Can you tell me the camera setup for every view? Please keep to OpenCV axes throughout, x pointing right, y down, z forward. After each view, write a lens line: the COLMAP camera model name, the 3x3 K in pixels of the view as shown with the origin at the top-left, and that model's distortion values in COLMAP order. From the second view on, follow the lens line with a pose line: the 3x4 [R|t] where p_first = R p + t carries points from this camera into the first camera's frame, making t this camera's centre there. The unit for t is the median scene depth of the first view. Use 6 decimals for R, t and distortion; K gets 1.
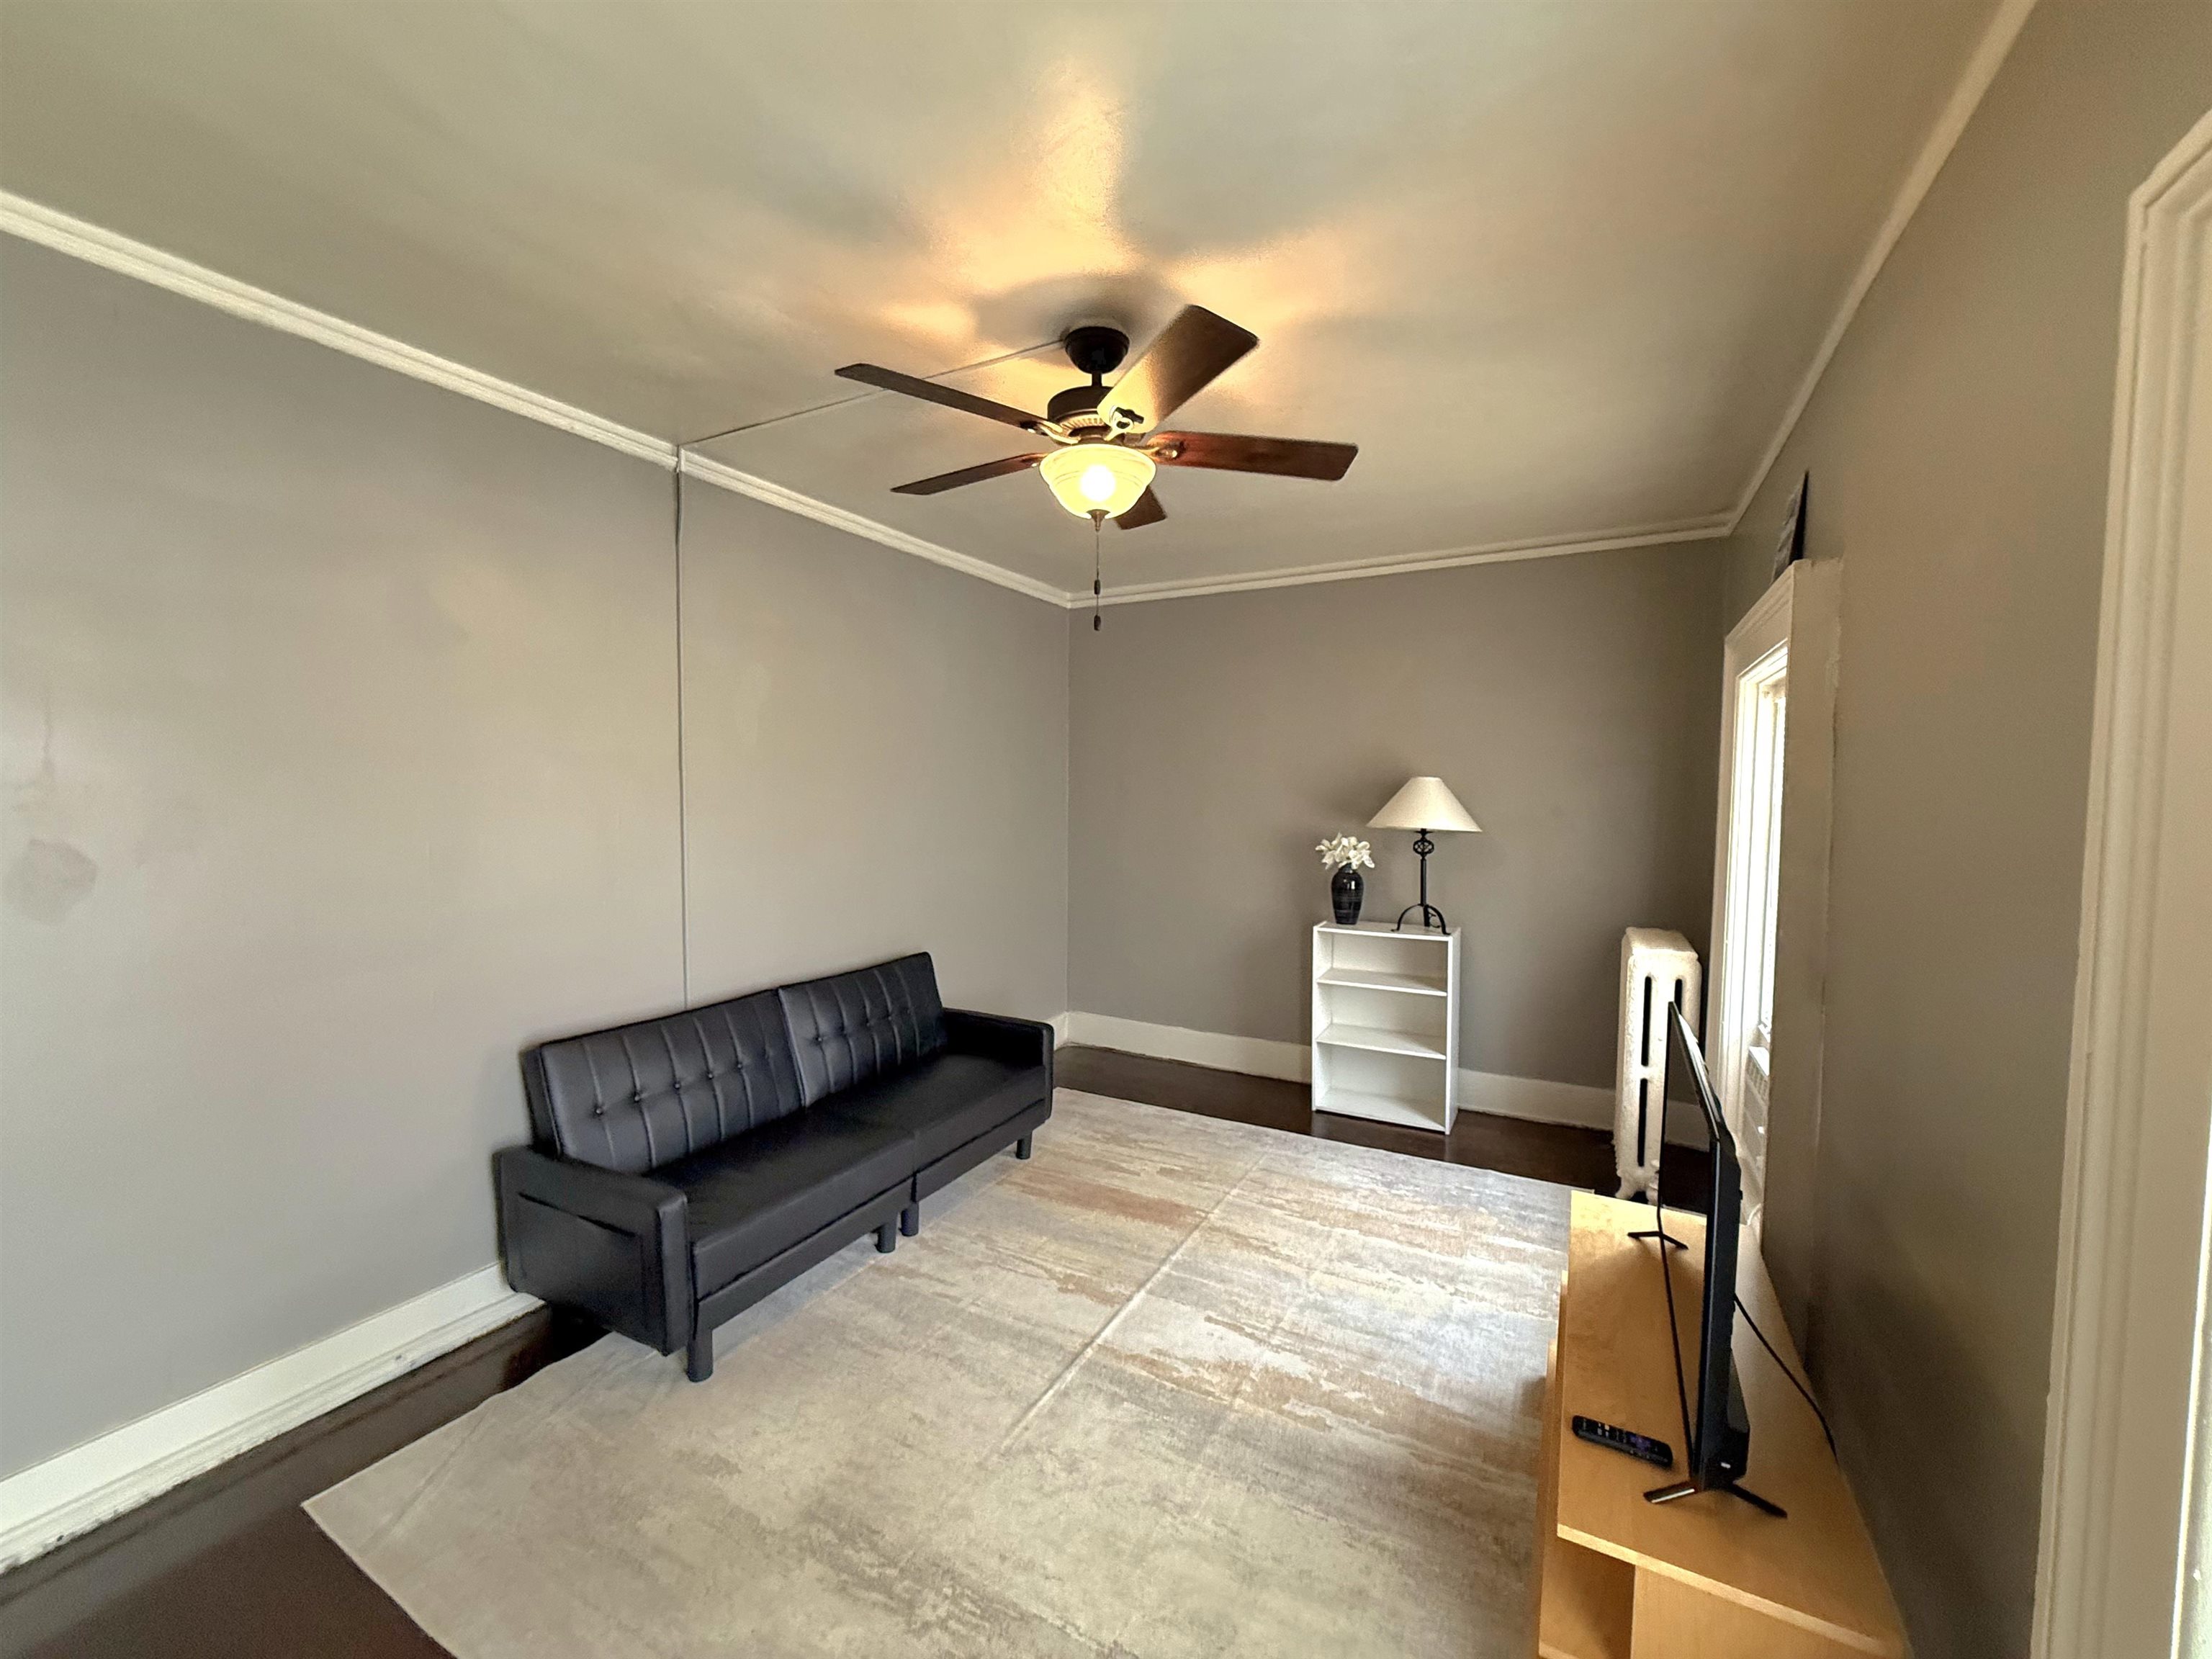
lens RADIAL K [[884.6, 0, 1116.7], [0, 884.6, 831.4], [0, 0, 1]] dist [-0.000798, -0.000214]
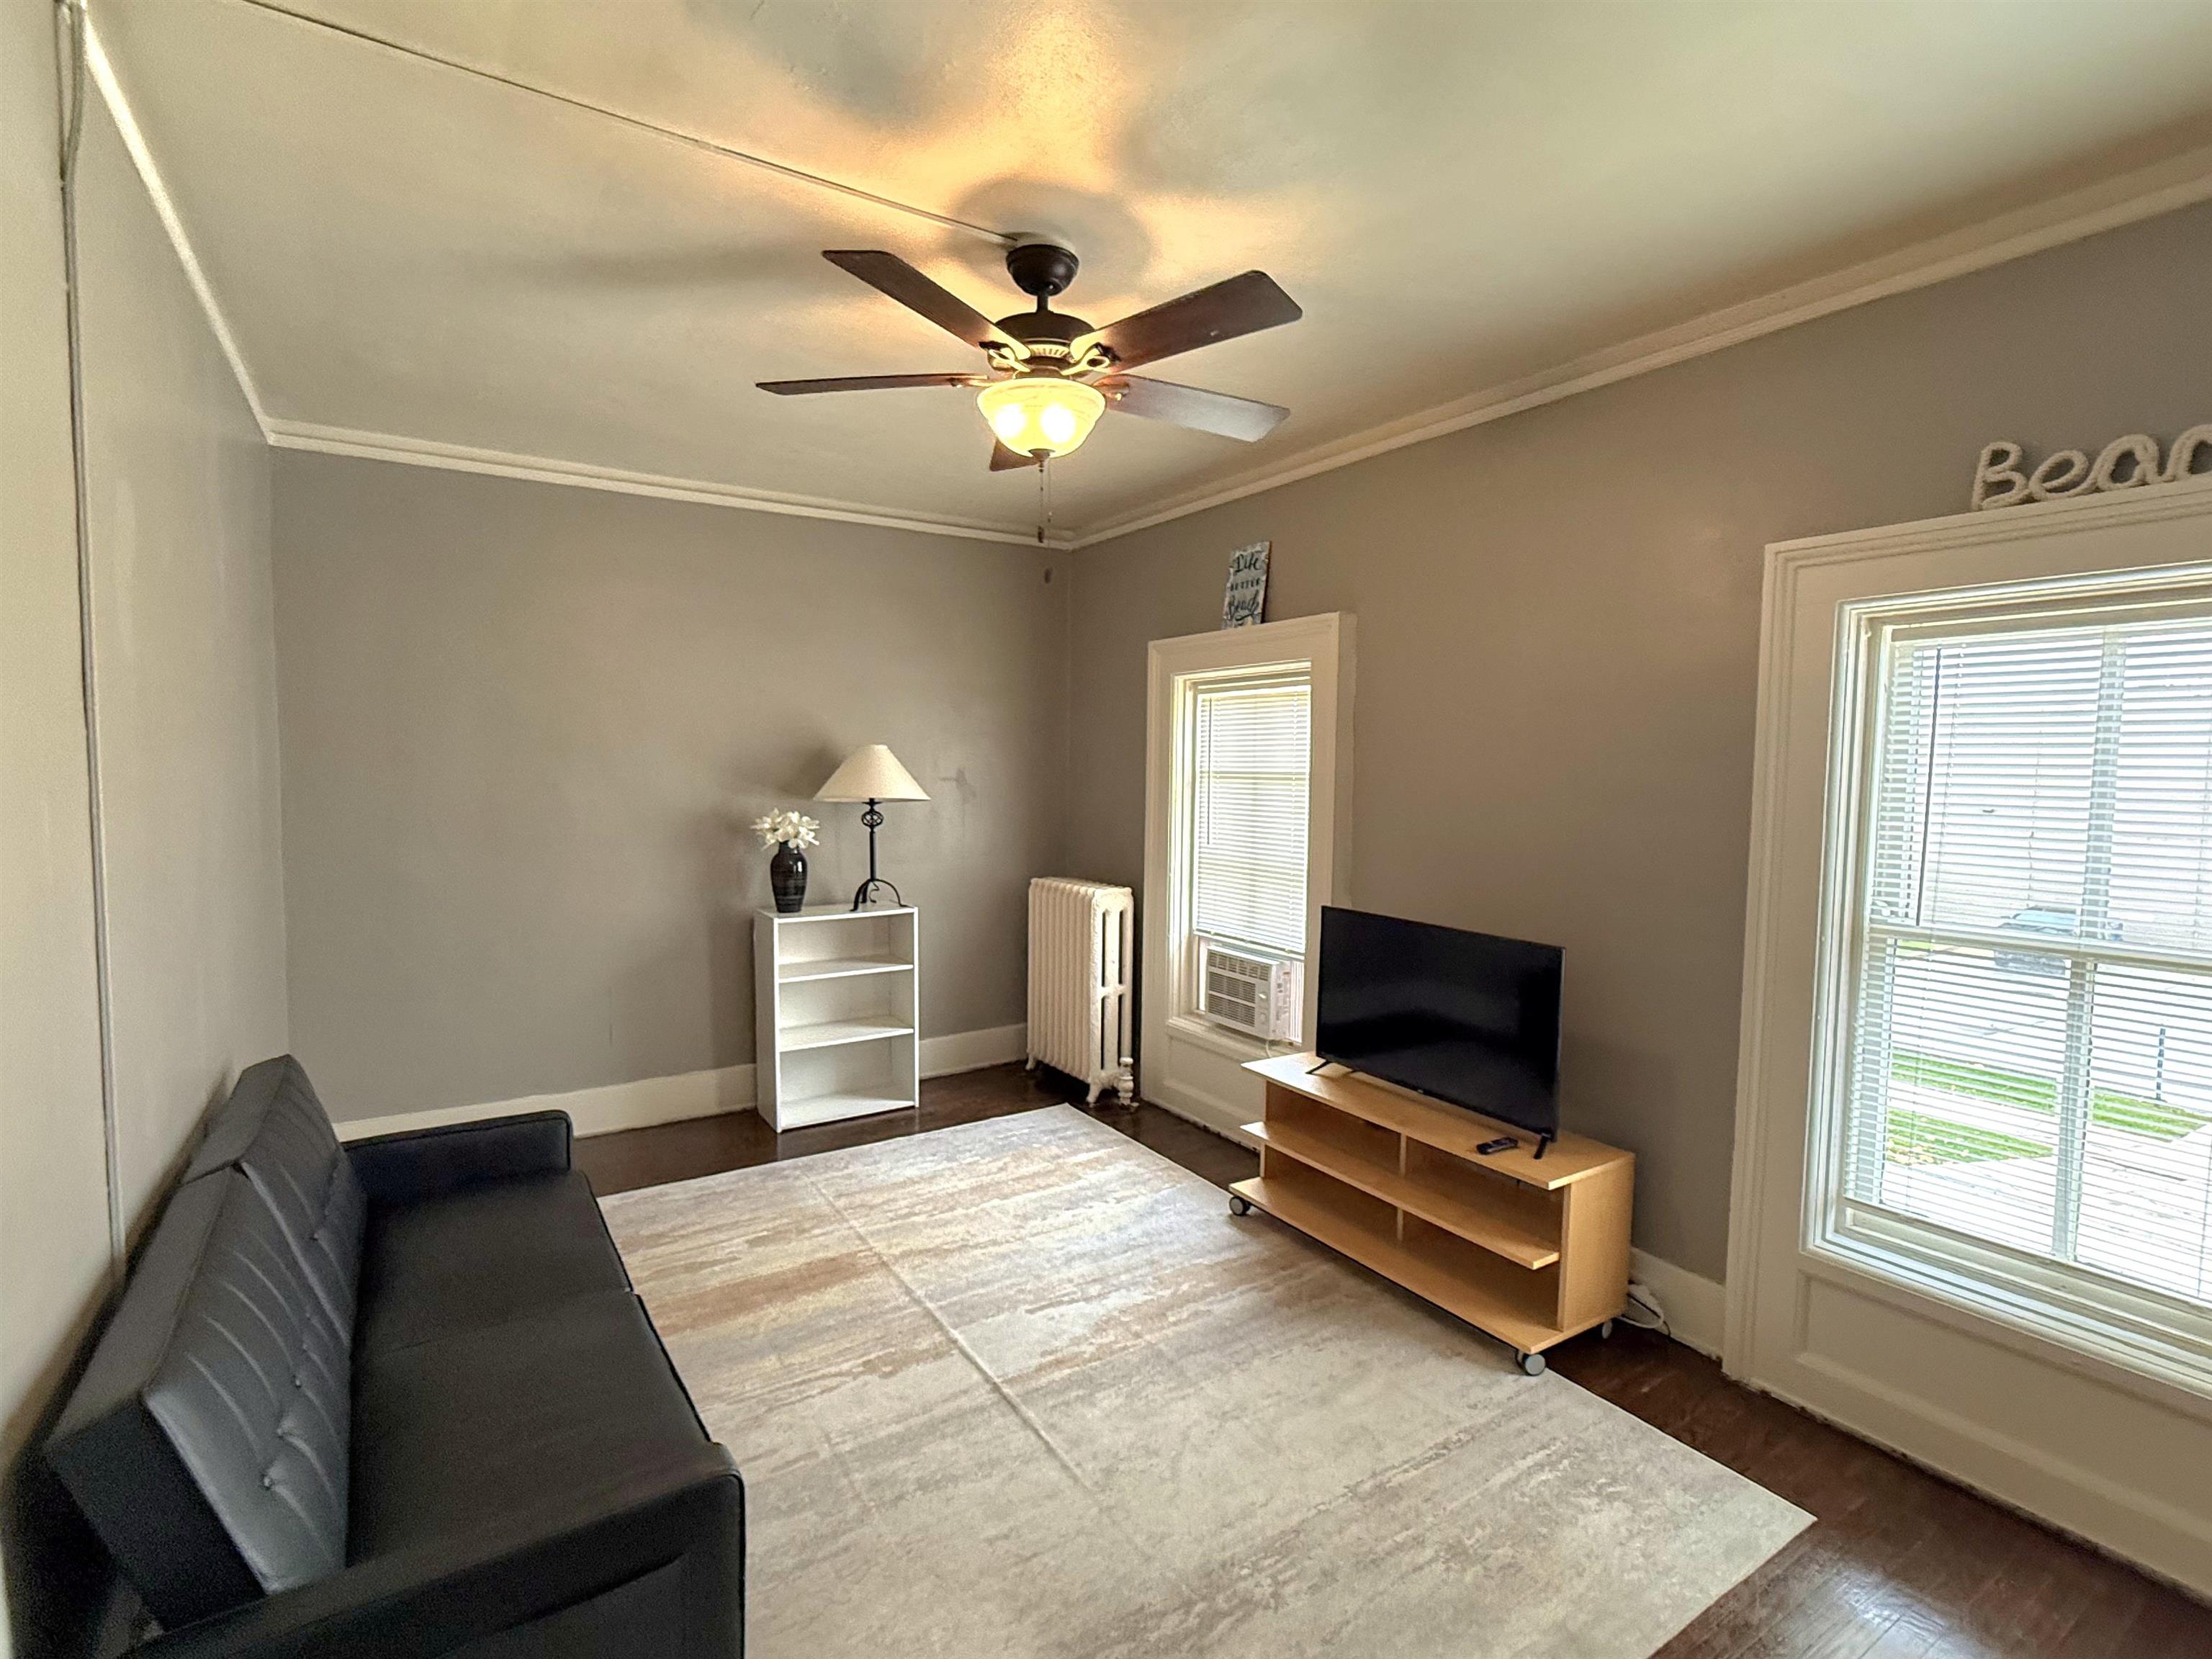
lens RADIAL K [[1060.1, 0, 1103.9], [0, 1060.1, 824.5], [0, 0, 1]] dist [-0.002237, 0.000337]
pose [[0.478850, -0.054905, 0.876178, -0.631881], [0.040035, 0.998370, 0.040683, -0.014663], [-0.876983, 0.015597, 0.480267, 0.279518]]
